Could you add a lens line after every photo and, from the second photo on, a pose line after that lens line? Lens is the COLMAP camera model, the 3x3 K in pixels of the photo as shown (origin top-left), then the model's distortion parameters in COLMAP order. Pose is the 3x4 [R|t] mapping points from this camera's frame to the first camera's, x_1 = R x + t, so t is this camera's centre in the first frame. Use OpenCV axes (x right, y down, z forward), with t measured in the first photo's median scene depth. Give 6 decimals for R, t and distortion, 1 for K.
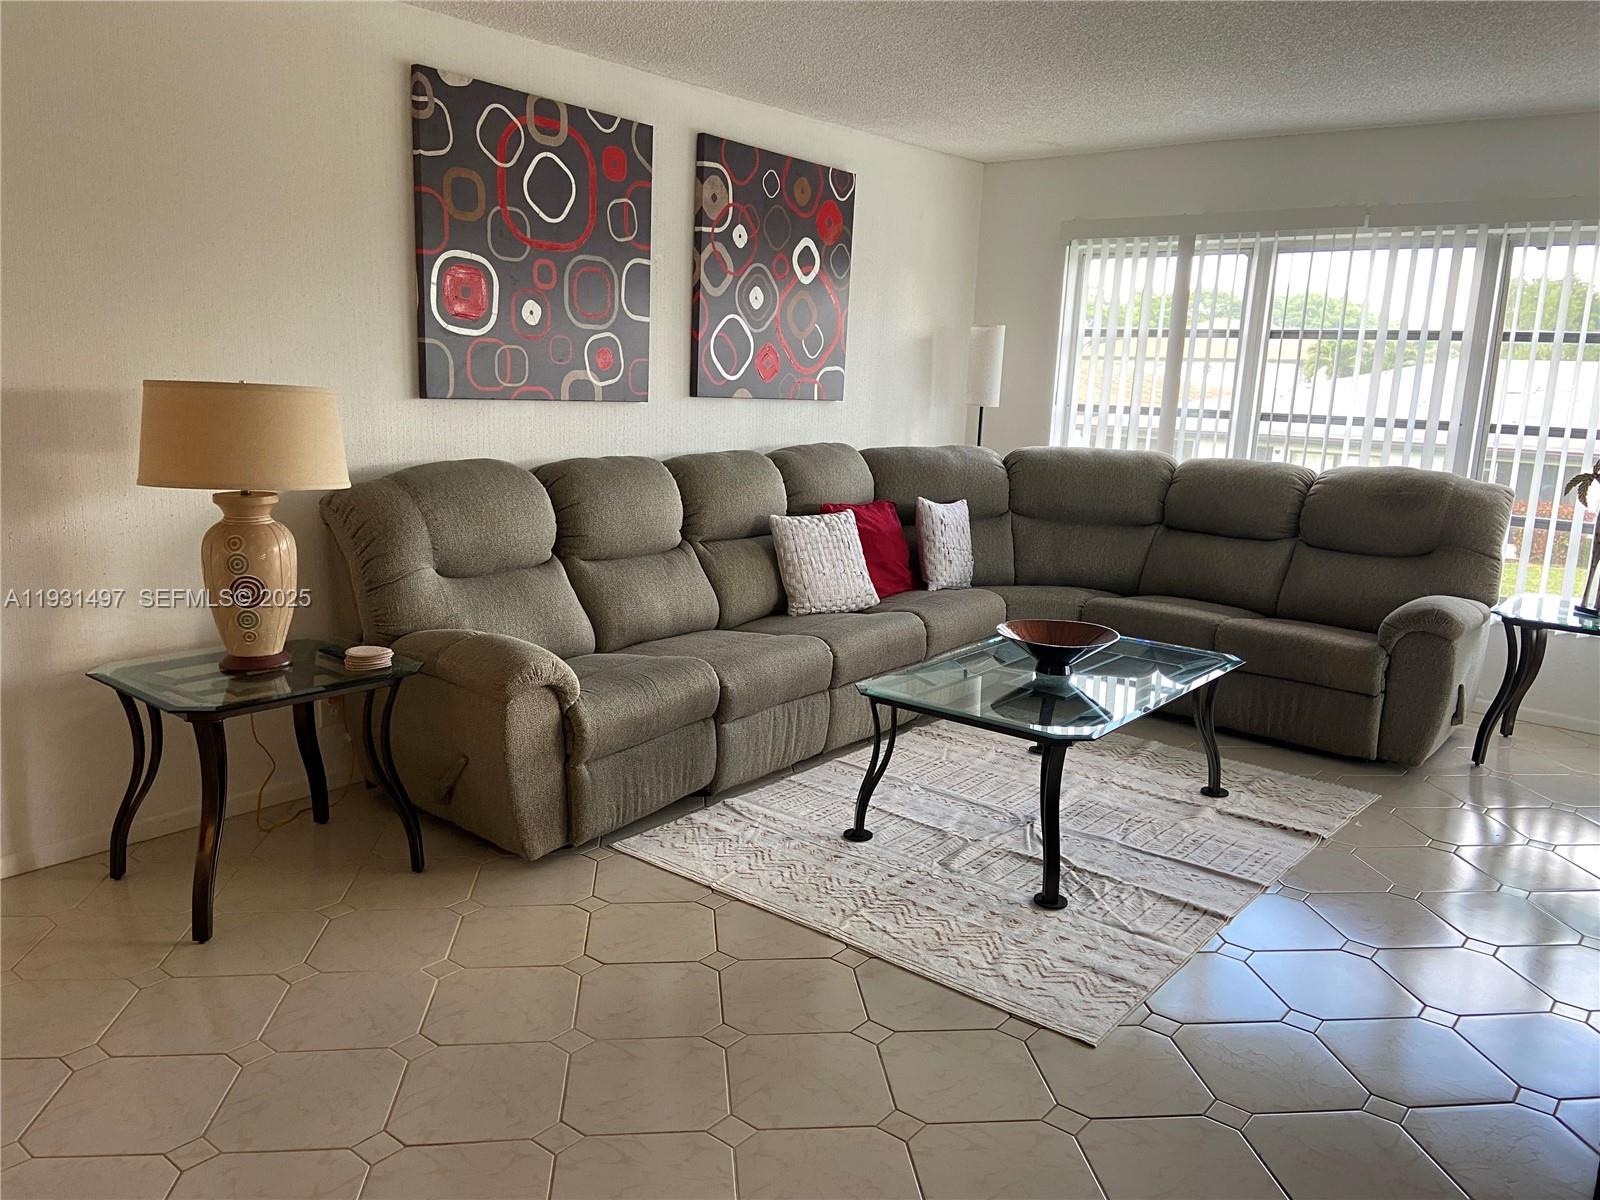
lens RADIAL K [[1225.0, 0, 800.0], [0, 1225.0, 600.0], [0, 0, 1]] dist [0.097941, -0.089394]
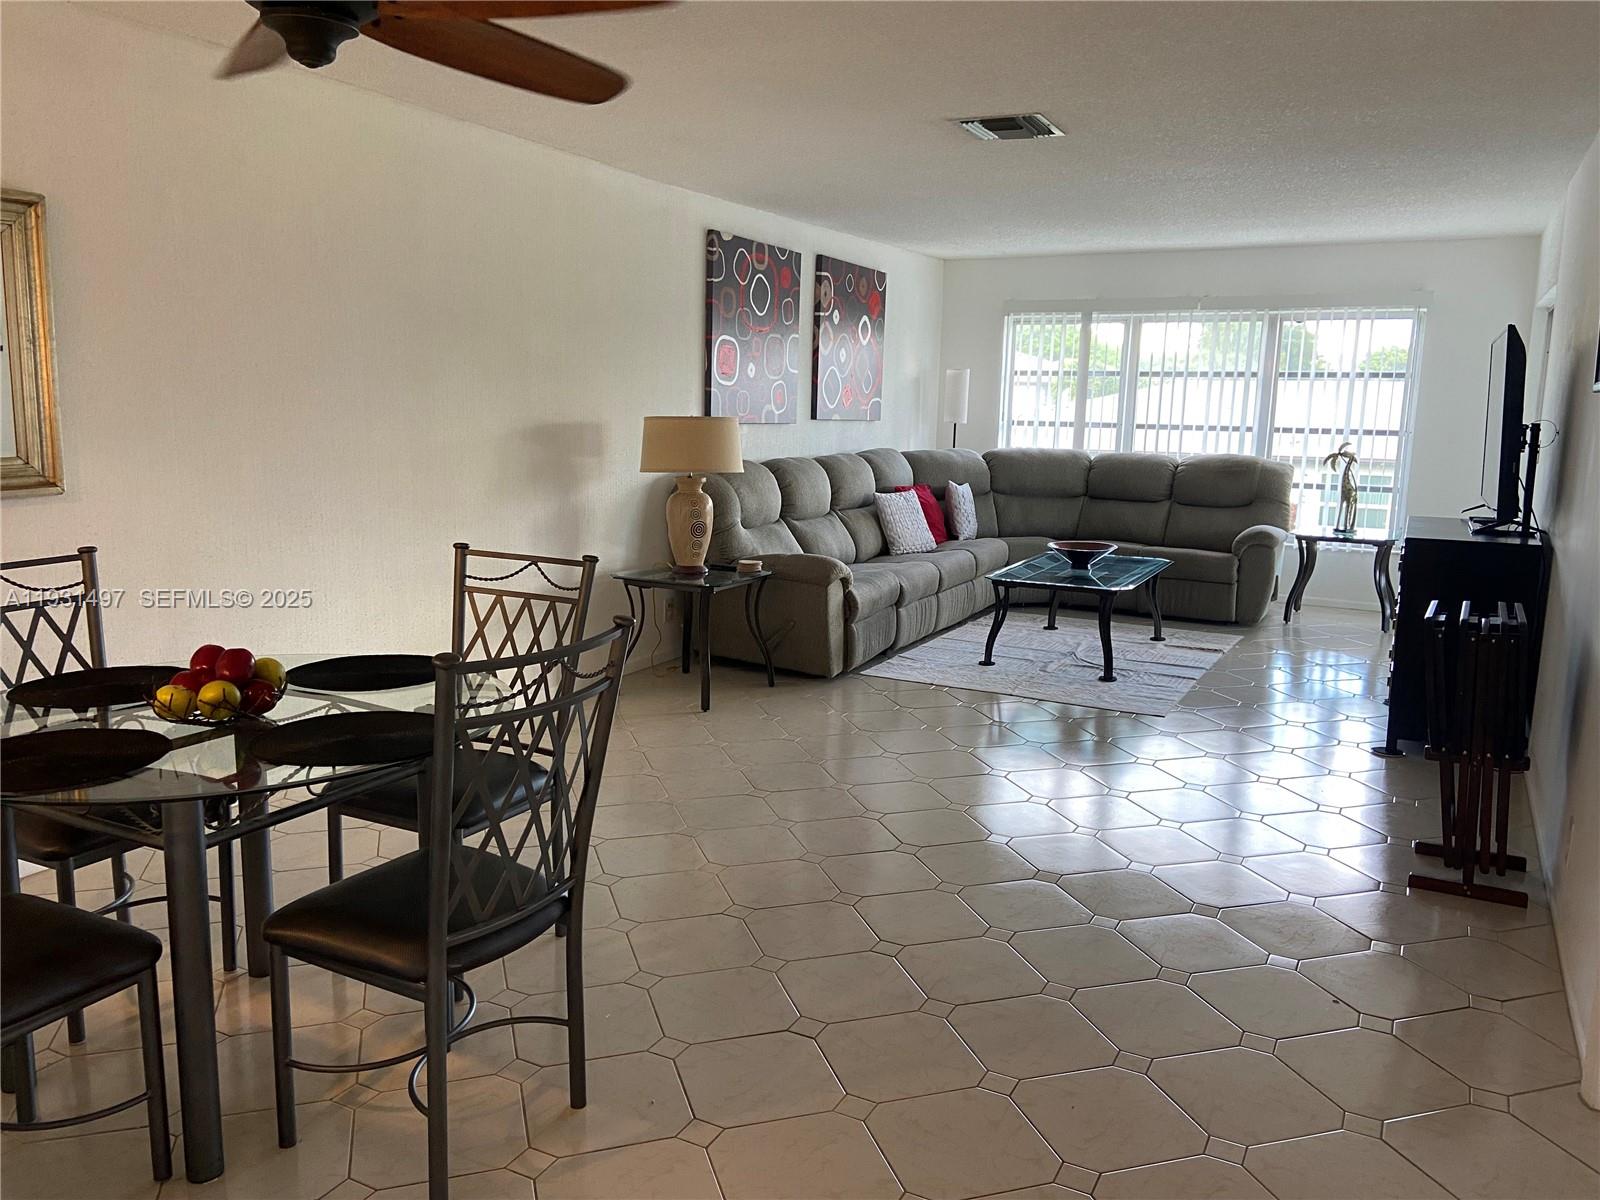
lens RADIAL K [[1225.0, 0, 800.0], [0, 1225.0, 600.0], [0, 0, 1]] dist [0.097941, -0.089394]
pose [[0.980380, -0.048283, 0.191113, -0.420985], [0.051928, 0.998551, -0.014111, 0.084872], [-0.190155, 0.023758, 0.981467, -0.526825]]
